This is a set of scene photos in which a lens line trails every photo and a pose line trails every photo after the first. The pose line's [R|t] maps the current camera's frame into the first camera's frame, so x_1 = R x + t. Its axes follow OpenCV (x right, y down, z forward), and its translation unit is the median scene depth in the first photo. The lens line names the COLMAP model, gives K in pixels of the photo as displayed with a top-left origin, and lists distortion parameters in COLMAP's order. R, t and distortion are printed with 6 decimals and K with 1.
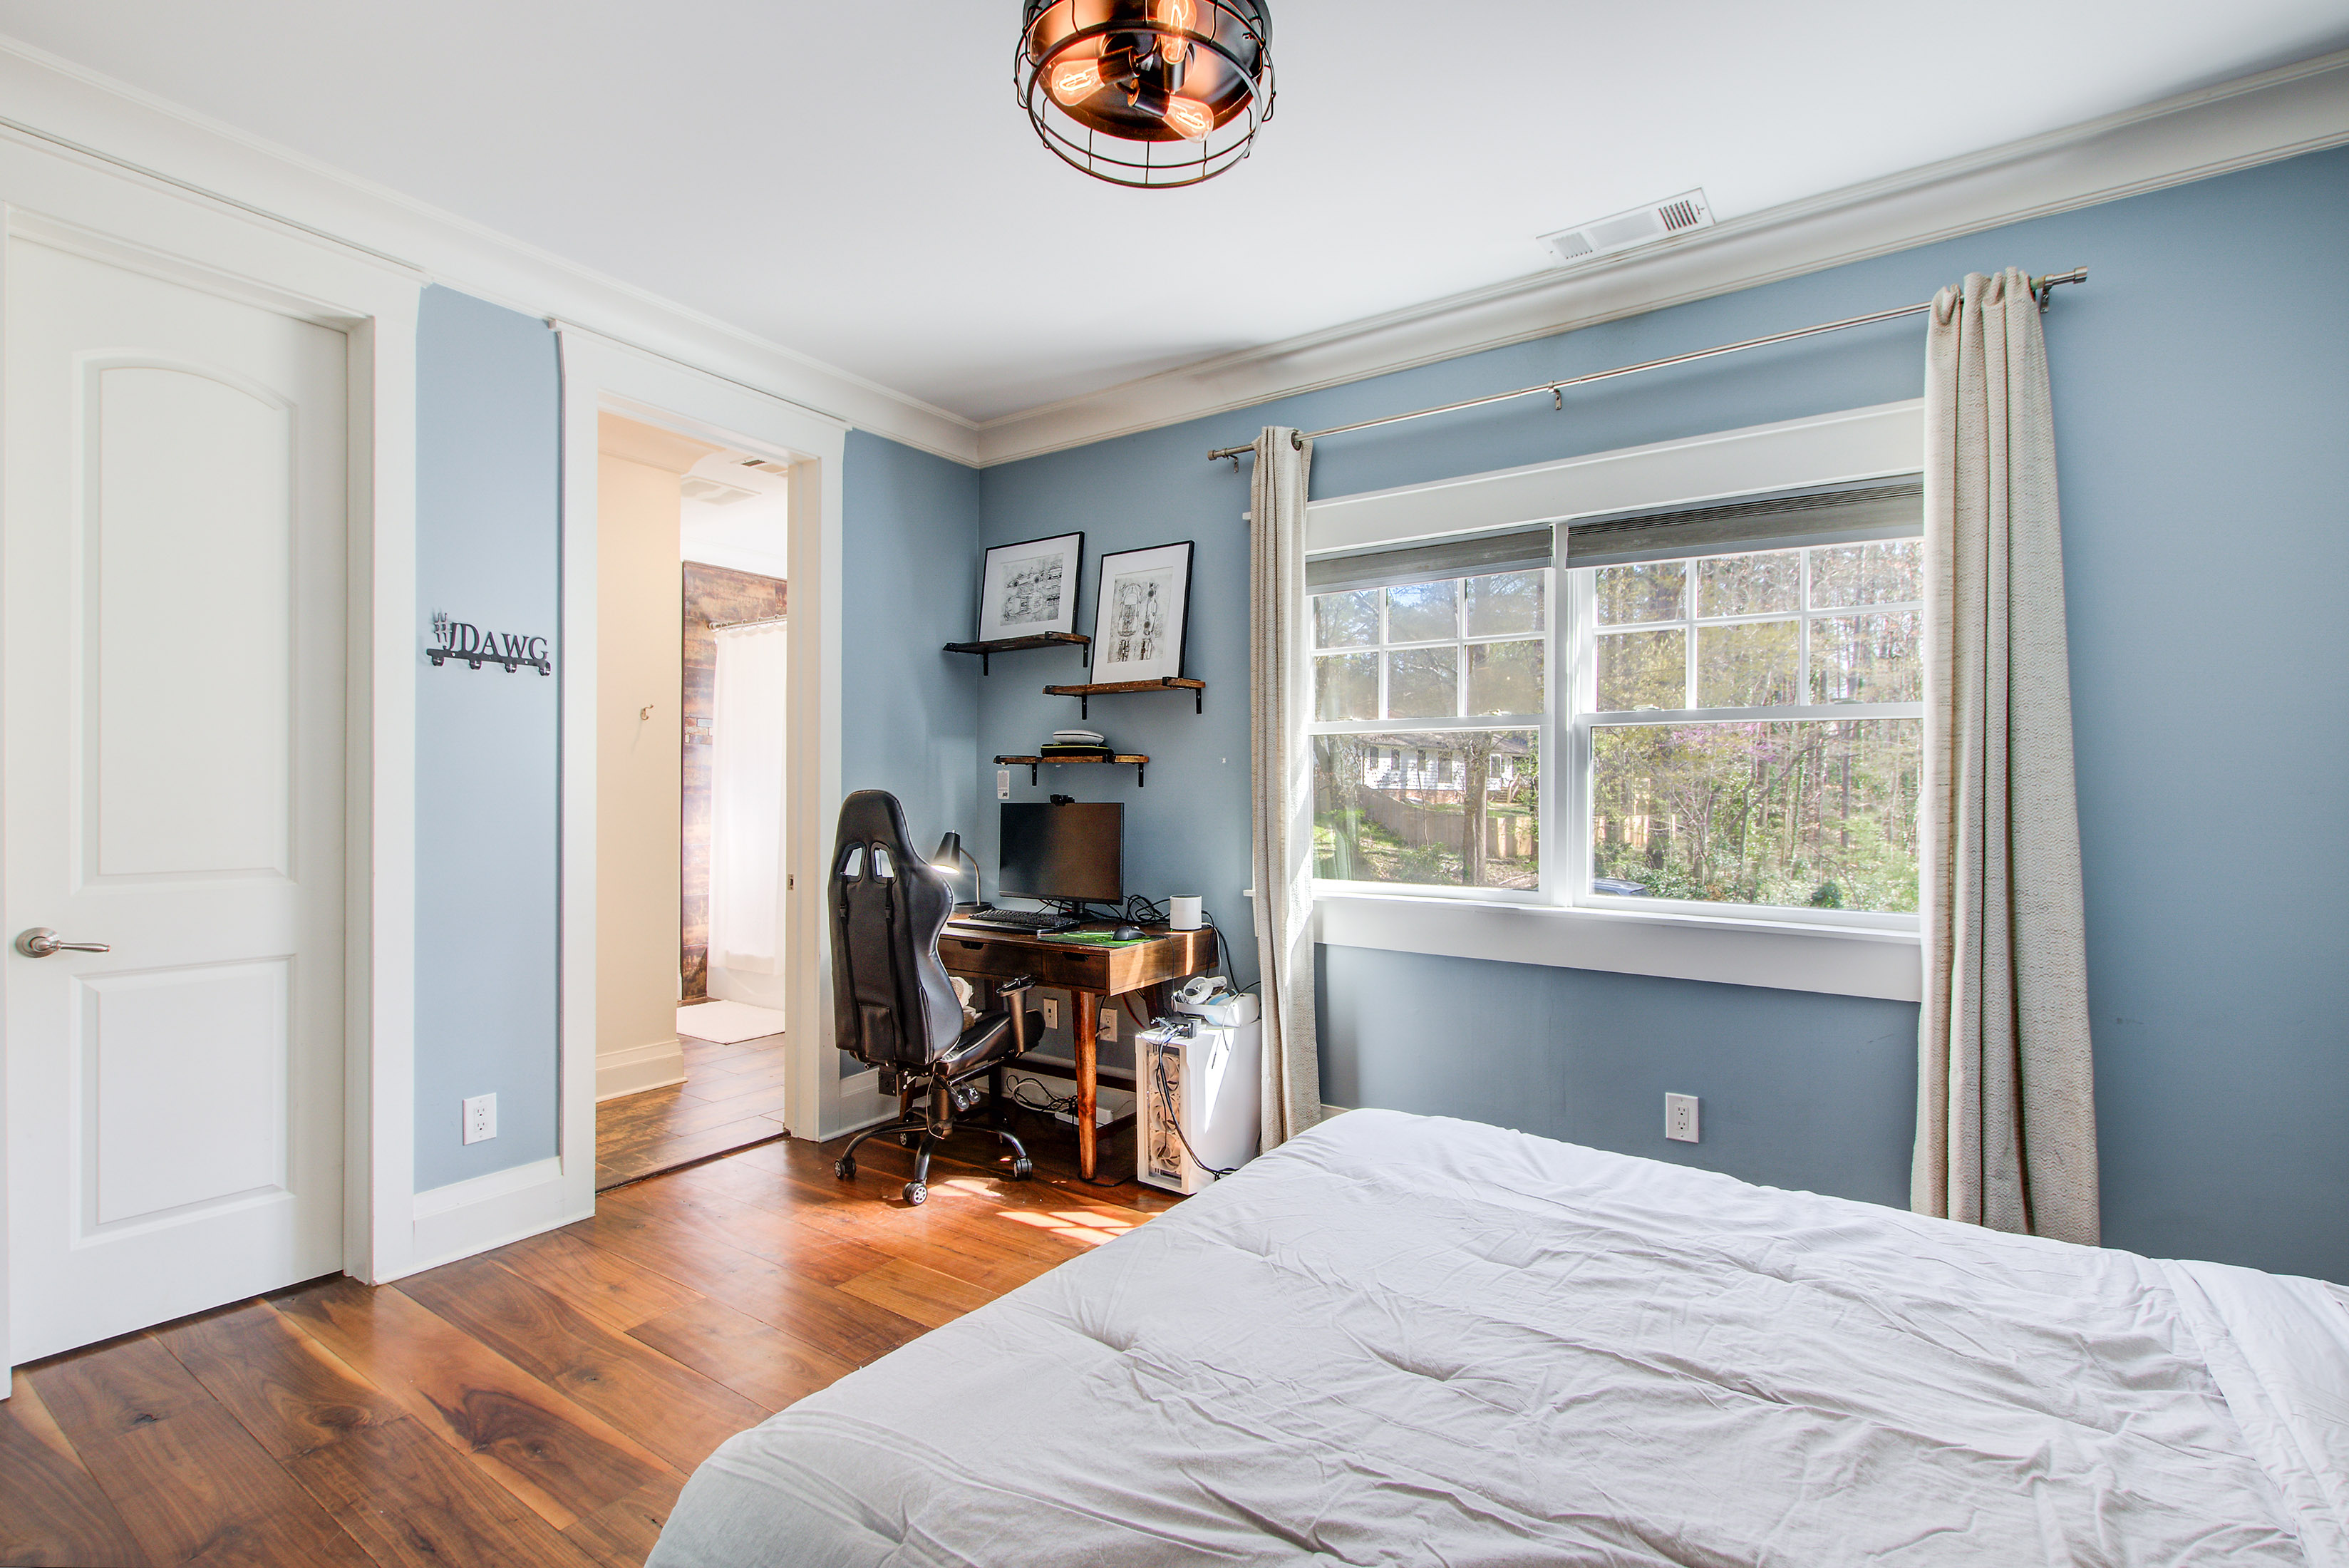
lens RADIAL K [[1056.2, 0, 1203.5], [0, 1056.2, 792.7], [0, 0, 1]] dist [0.001158, 0.000361]
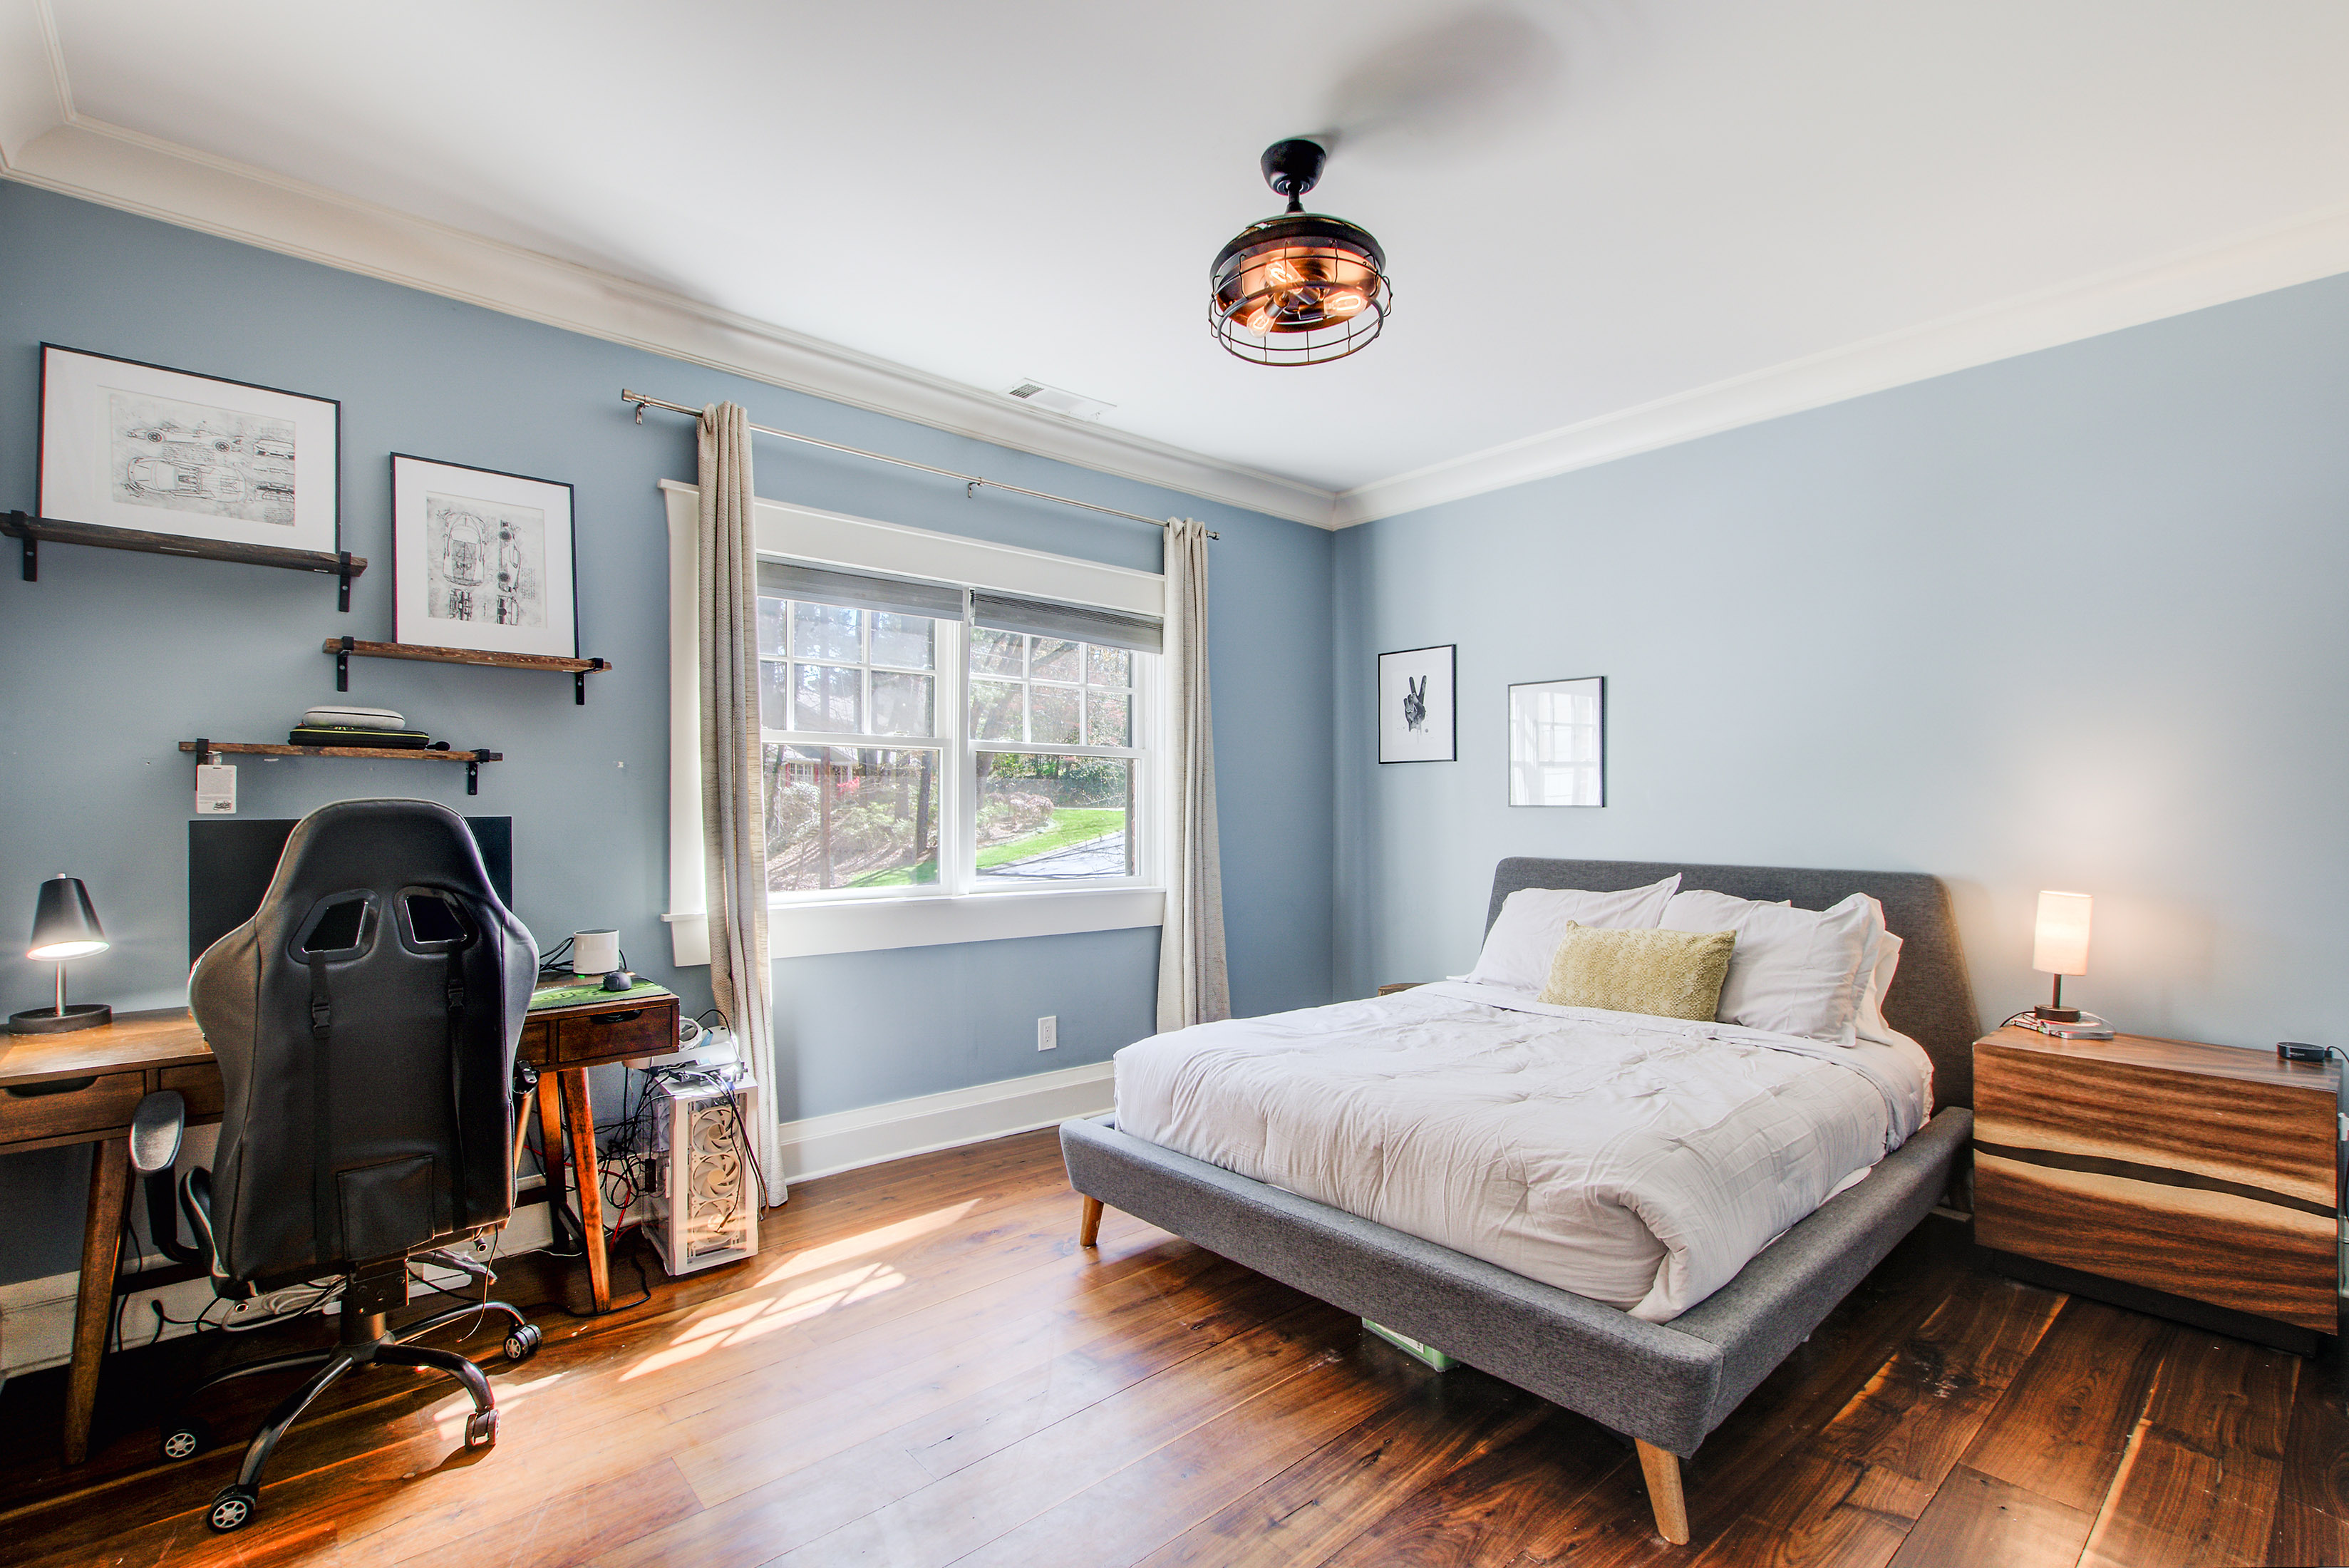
lens RADIAL K [[1051.2, 0, 1170.7], [0, 1051.2, 812.6], [0, 0, 1]] dist [0.002046, 0.000430]
pose [[0.258373, -0.004395, 0.966035, -0.631158], [0.002993, 0.999988, 0.003749, 0.004258], [-0.966041, 0.001923, 0.258383, 0.351822]]
